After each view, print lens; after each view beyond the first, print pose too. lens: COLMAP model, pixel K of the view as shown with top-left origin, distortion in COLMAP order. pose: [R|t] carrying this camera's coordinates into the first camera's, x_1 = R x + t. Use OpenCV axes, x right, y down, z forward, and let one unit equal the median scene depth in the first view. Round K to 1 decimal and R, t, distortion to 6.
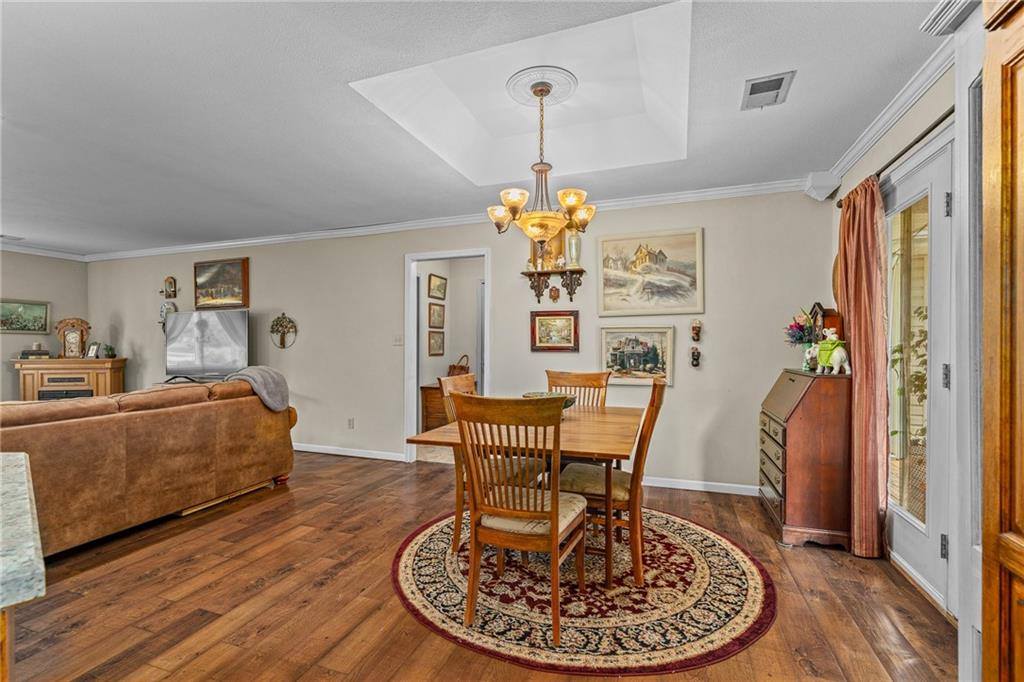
lens RADIAL K [[464.3, 0, 507.5], [0, 464.3, 346.1], [0, 0, 1]] dist [-0.003476, 0.002072]
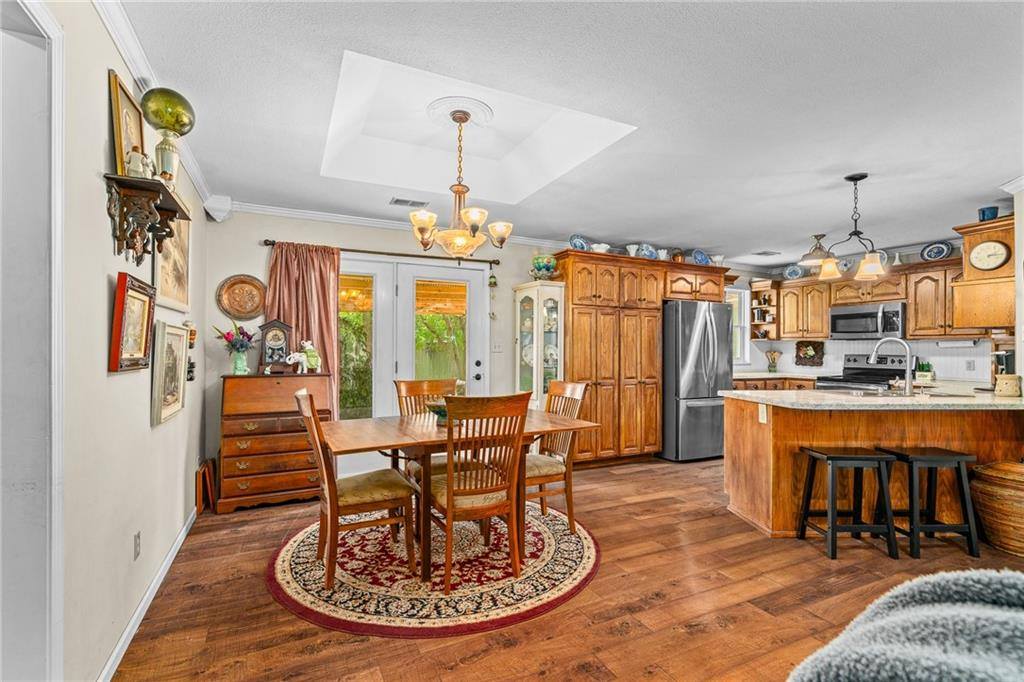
lens RADIAL K [[464.3, 0, 507.5], [0, 464.3, 346.1], [0, 0, 1]] dist [-0.003476, 0.002072]
pose [[-0.717477, 0.004535, 0.696568, -0.423920], [-0.001736, 0.999964, -0.008298, -0.007500], [-0.696580, -0.007163, -0.717443, 0.951135]]
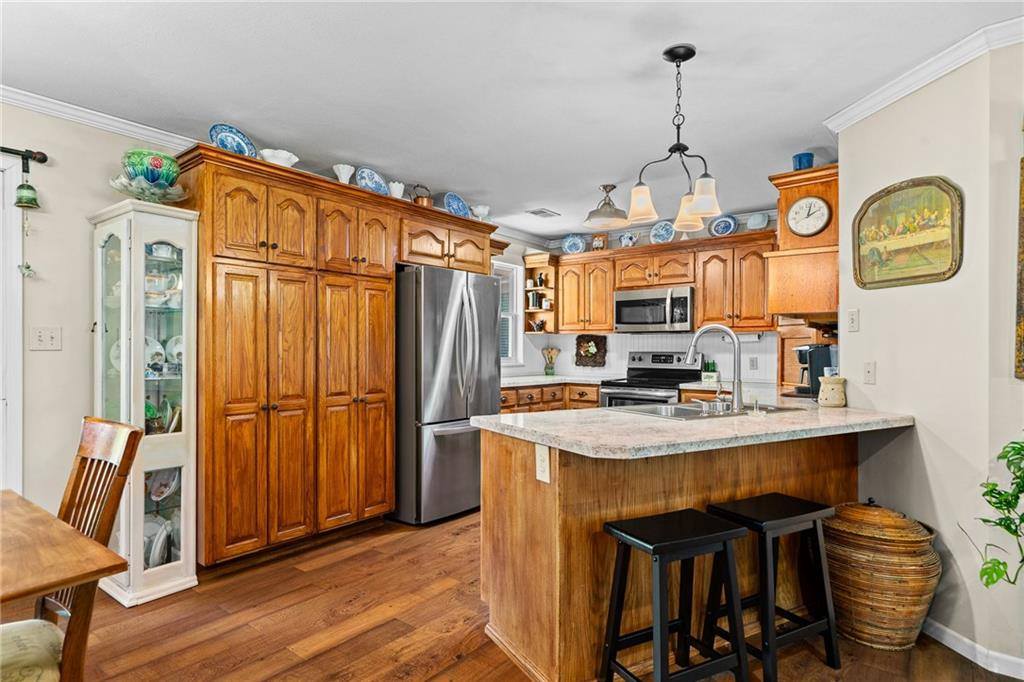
lens RADIAL K [[548.5, 0, 509.3], [0, 548.5, 352.9], [0, 0, 1]] dist [0.002191, 0.000446]
pose [[-0.950234, -0.000938, 0.311536, -0.327065], [0.001359, 0.999973, 0.007155, -0.003382], [-0.311534, 0.007222, -0.950207, 0.616782]]
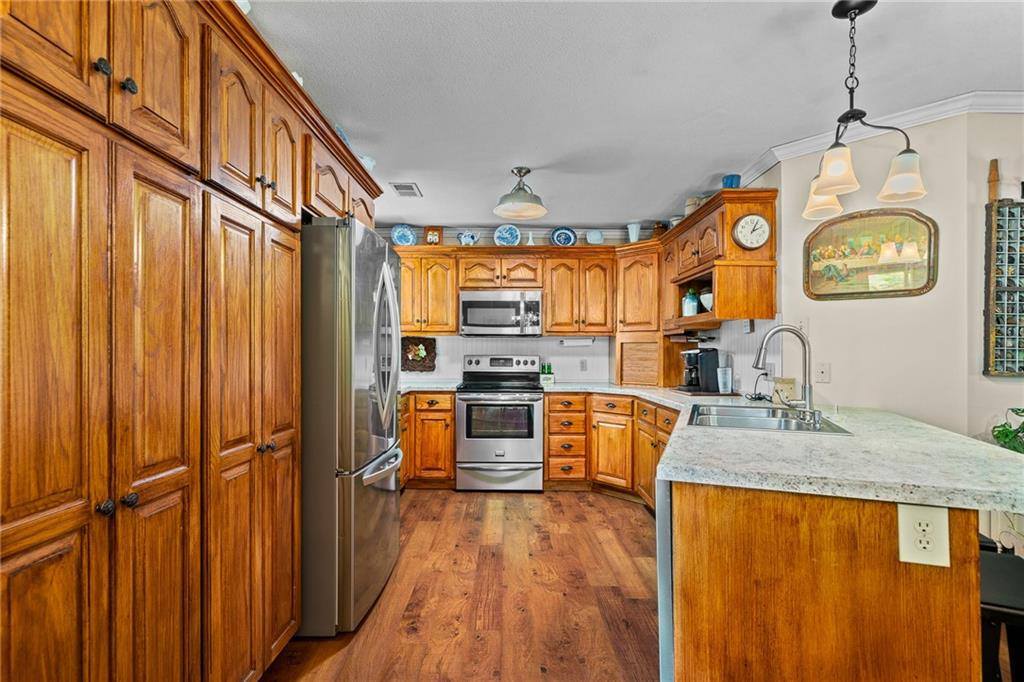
lens RADIAL K [[467.1, 0, 511.4], [0, 467.1, 356.2], [0, 0, 1]] dist [-0.001751, 0.000346]
pose [[-0.940458, 0.002569, -0.339899, 0.037485], [-0.000256, 0.999966, 0.008266, -0.003022], [0.339909, 0.007861, -0.940426, 0.354125]]
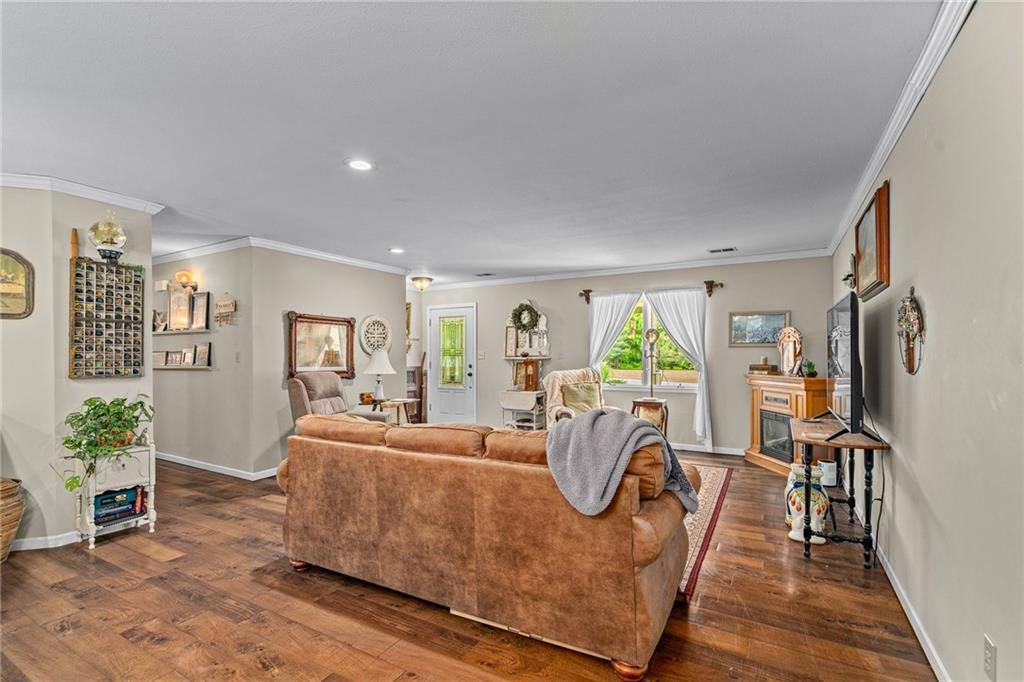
lens RADIAL K [[467.1, 0, 511.4], [0, 467.1, 356.2], [0, 0, 1]] dist [-0.001751, 0.000346]
pose [[-0.172588, 0.005495, -0.984979, -0.019583], [-0.000478, 0.999984, 0.005663, -0.015924], [0.984994, 0.001448, -0.172582, 0.820297]]
